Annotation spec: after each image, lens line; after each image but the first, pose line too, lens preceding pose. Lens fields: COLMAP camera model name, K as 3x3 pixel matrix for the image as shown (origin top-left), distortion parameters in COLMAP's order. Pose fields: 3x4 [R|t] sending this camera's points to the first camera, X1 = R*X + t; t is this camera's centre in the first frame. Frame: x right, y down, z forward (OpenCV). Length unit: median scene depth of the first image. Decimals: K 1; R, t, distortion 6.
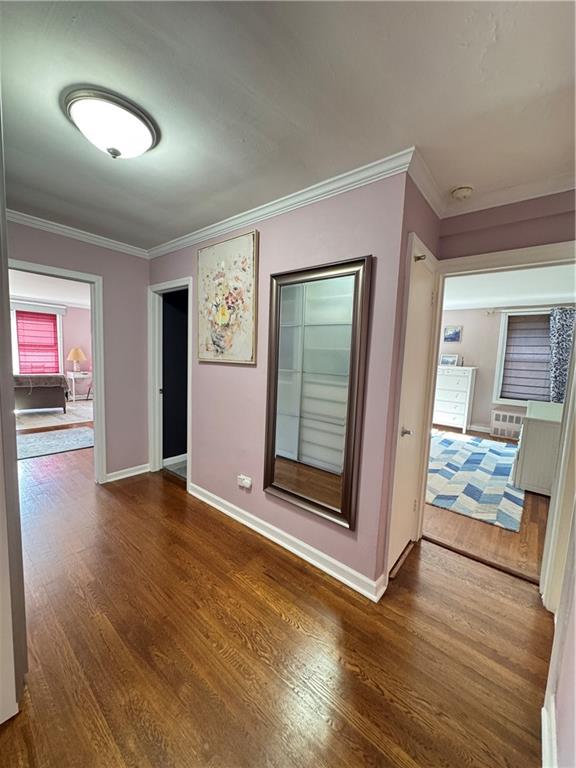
lens RADIAL K [[304.7, 0, 288.9], [0, 304.7, 384.4], [0, 0, 1]] dist [-0.002078, 0.000599]
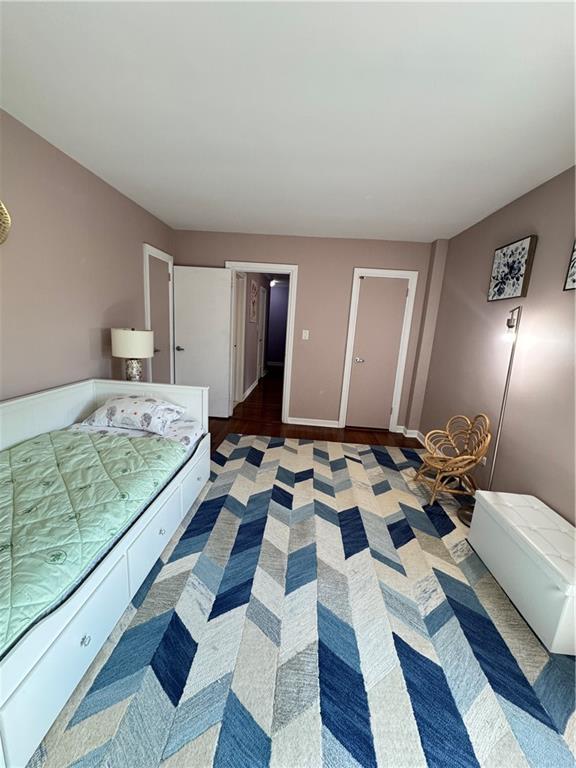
lens RADIAL K [[304.7, 0, 288.9], [0, 304.7, 384.4], [0, 0, 1]] dist [-0.002078, 0.000599]
pose [[-0.802430, 0.030405, -0.595972, 0.664791], [-0.152118, 0.955286, 0.253552, -0.077168], [0.577033, 0.294116, -0.761925, 1.058988]]
